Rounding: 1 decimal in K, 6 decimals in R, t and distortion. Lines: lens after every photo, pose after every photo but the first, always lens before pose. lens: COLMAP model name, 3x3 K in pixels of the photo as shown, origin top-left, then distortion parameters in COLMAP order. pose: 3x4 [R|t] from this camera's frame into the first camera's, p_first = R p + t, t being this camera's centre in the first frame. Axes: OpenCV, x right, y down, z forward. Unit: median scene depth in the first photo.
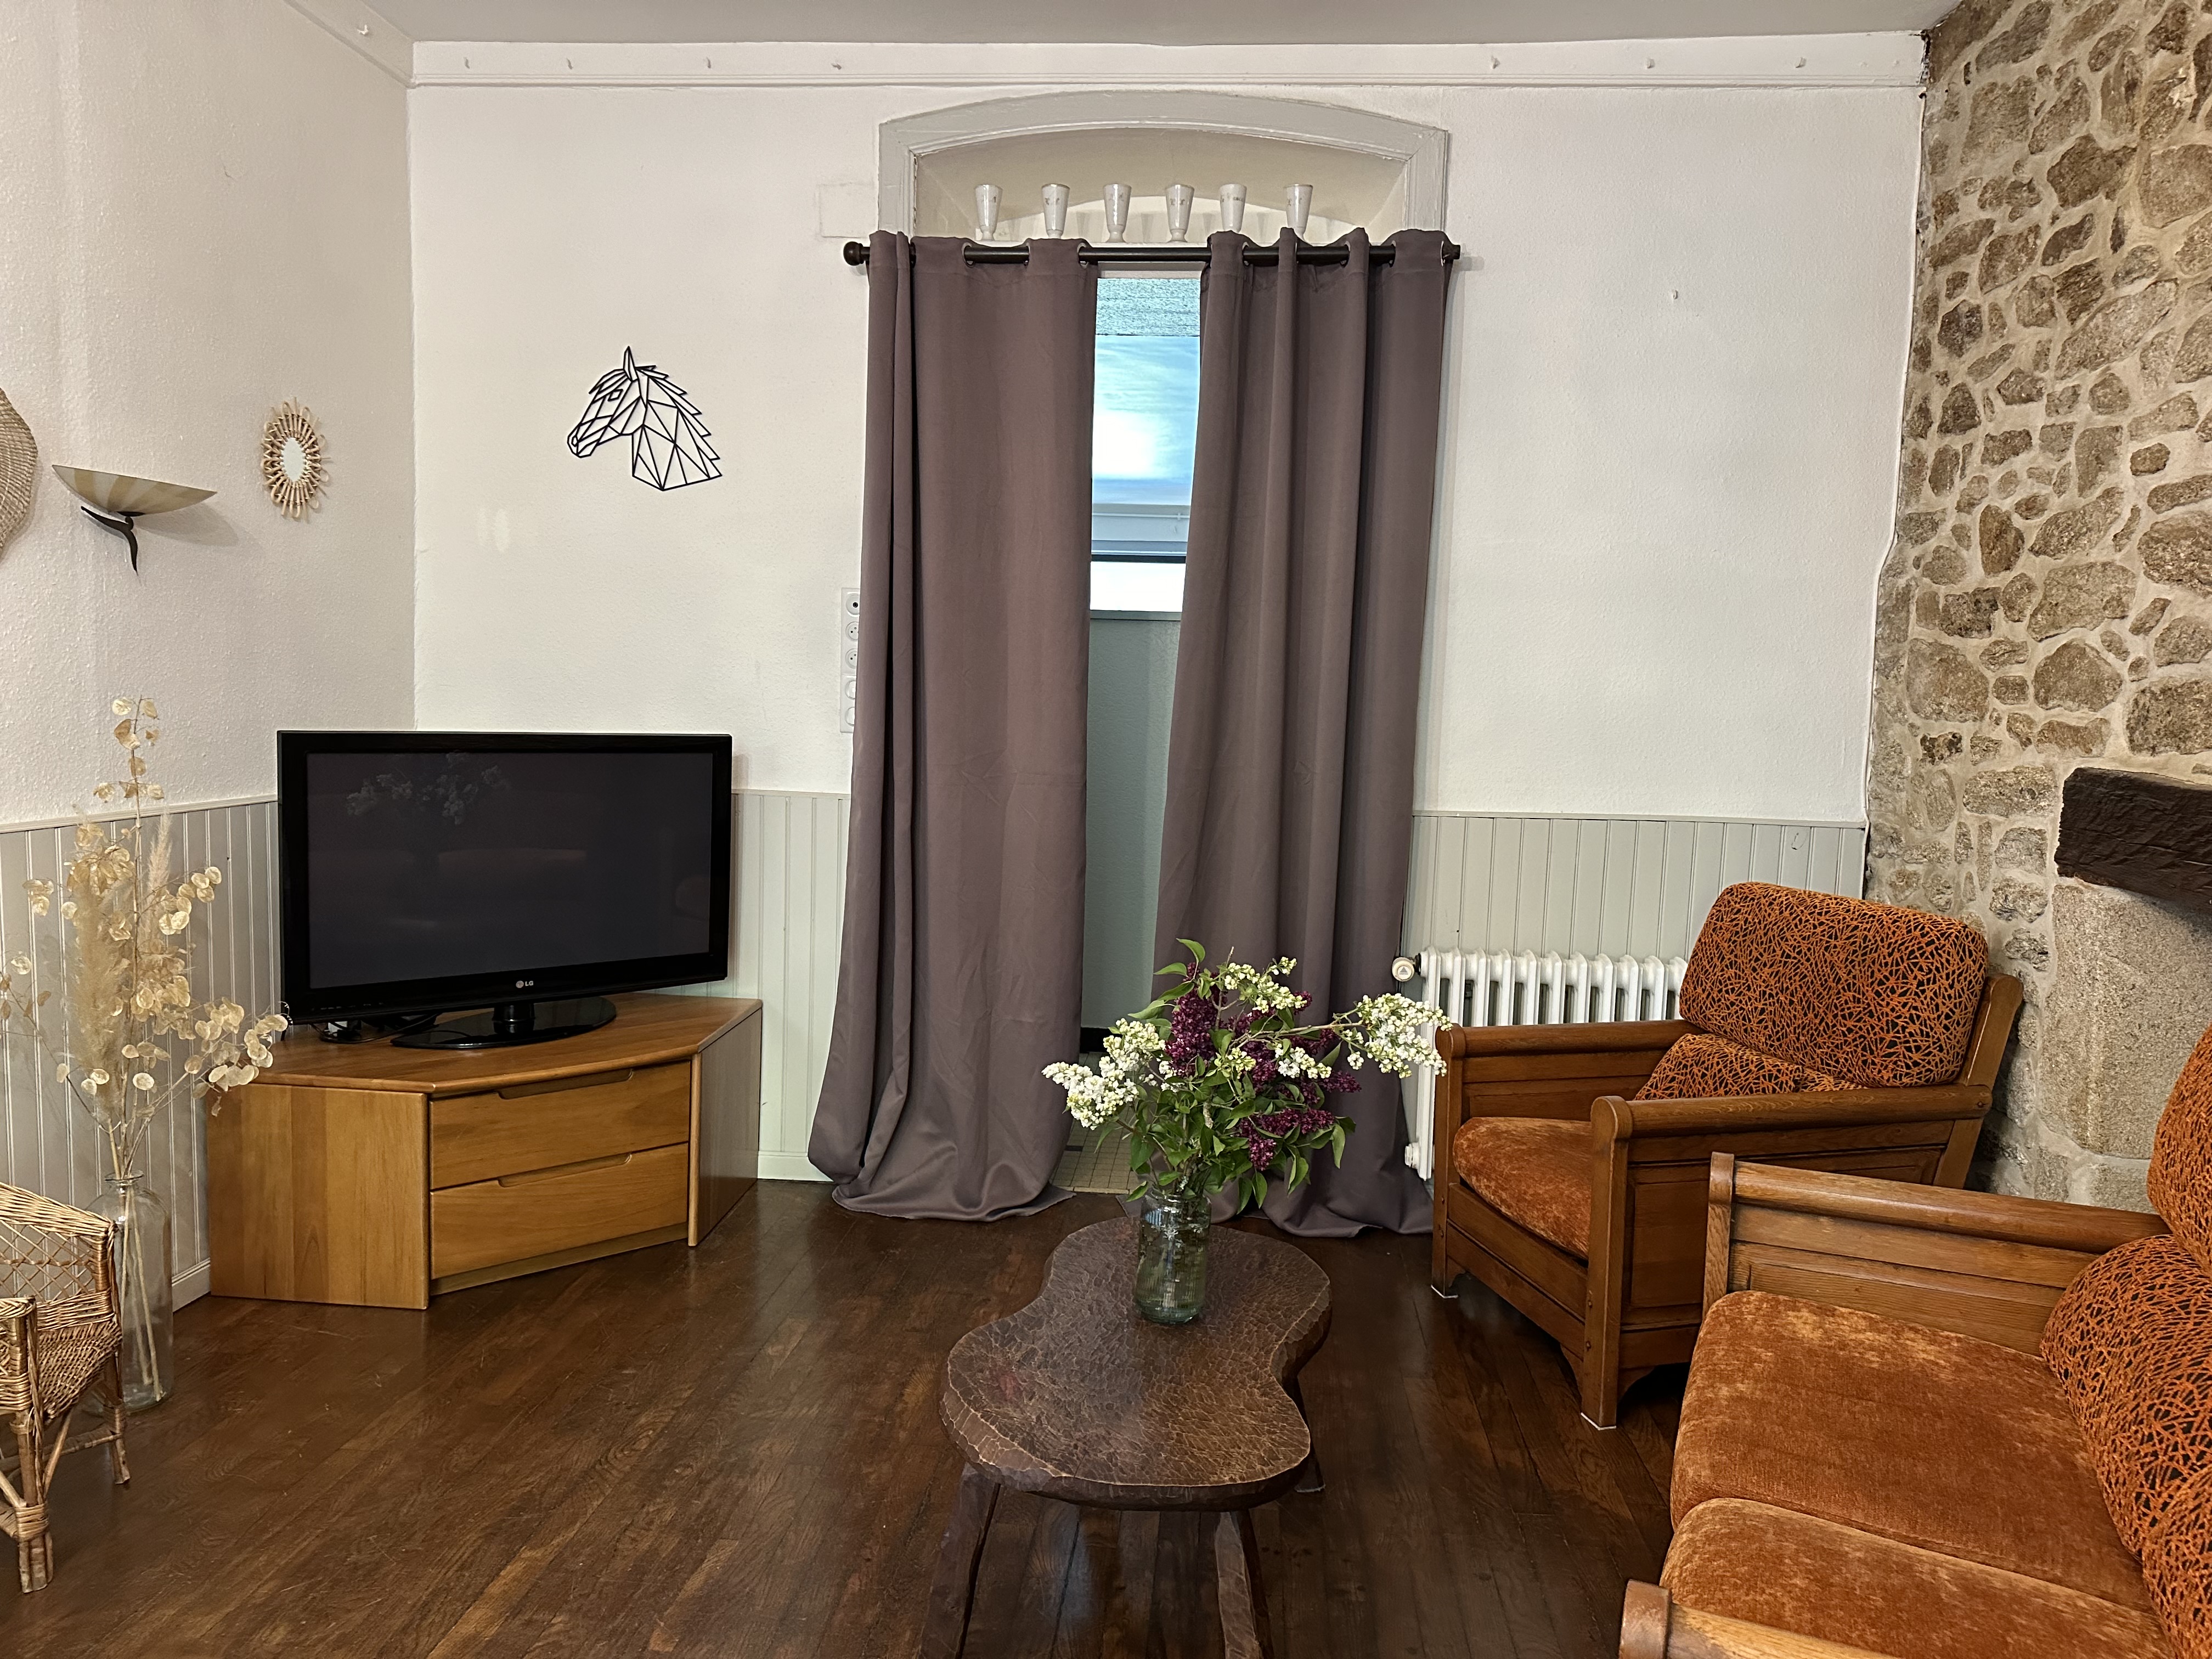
lens RADIAL K [[1578.8, 0, 1108.0], [0, 1578.8, 873.6], [0, 0, 1]] dist [0.047664, -0.048799]
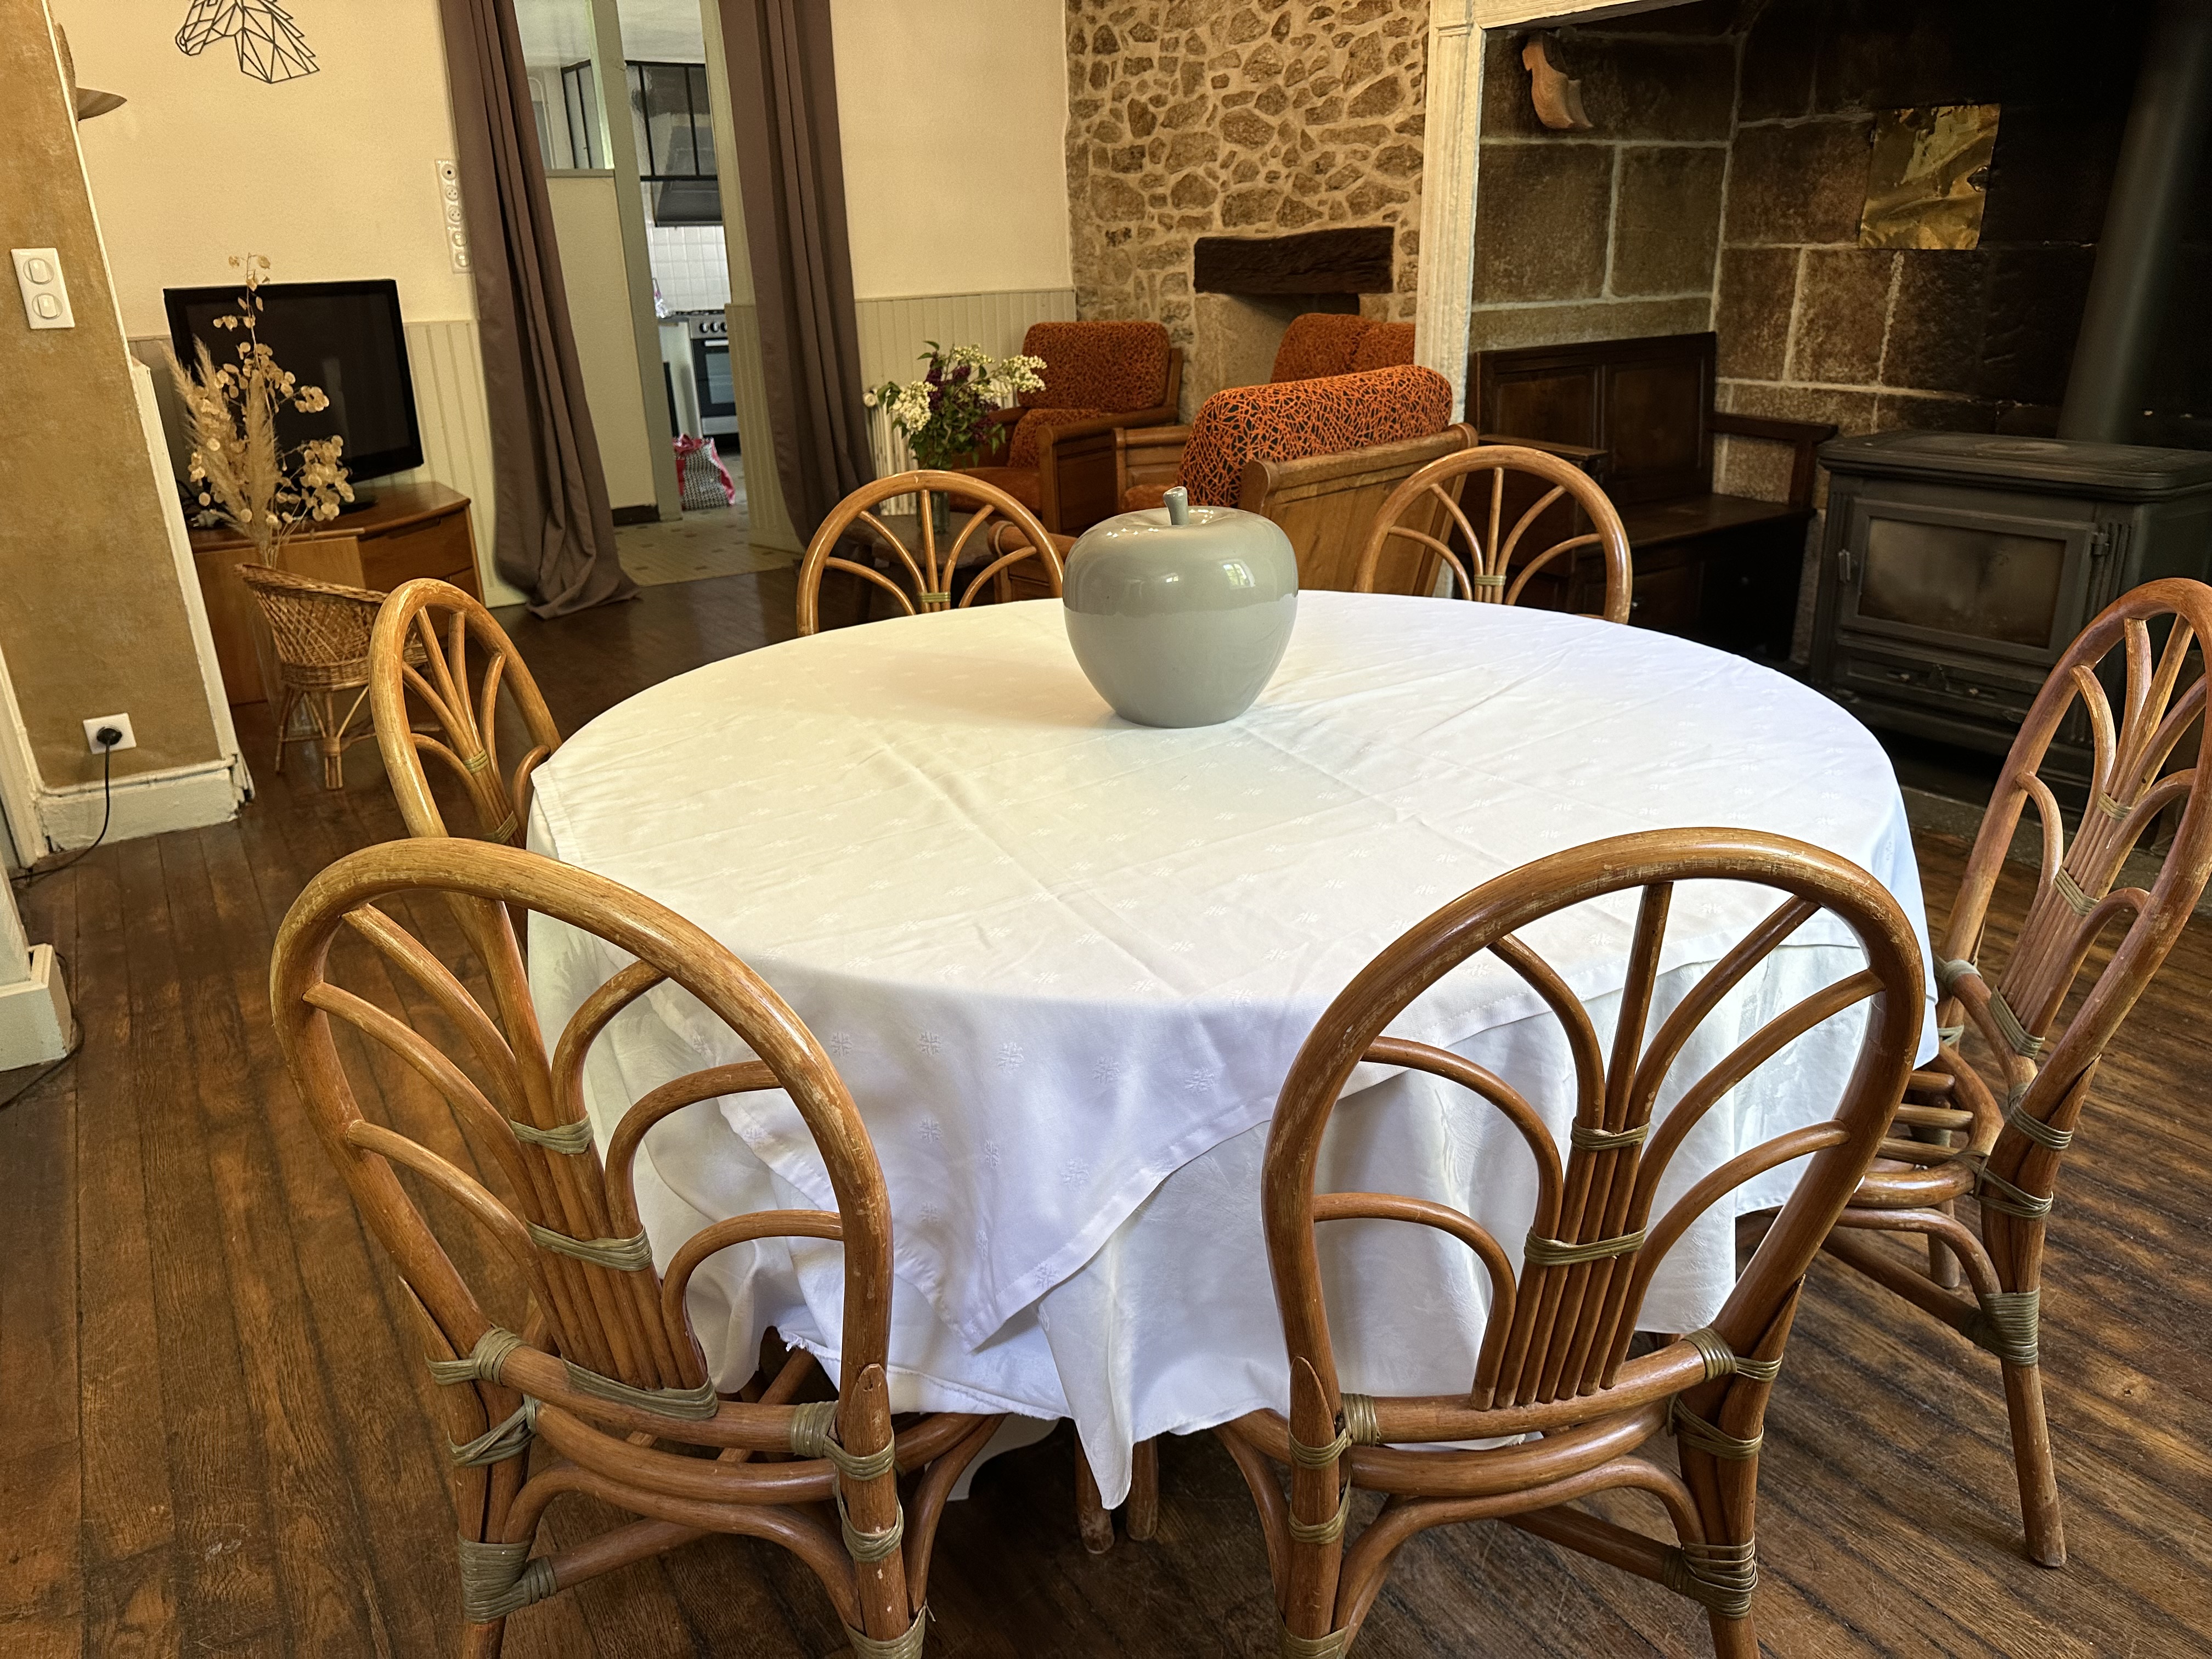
lens RADIAL K [[1578.8, 0, 1108.0], [0, 1578.8, 873.6], [0, 0, 1]] dist [0.047664, -0.048799]
pose [[0.795147, -0.274295, 0.540837, -0.789266], [0.126538, 0.947272, 0.294389, 0.088879], [-0.593068, -0.165646, 0.787928, -0.671669]]
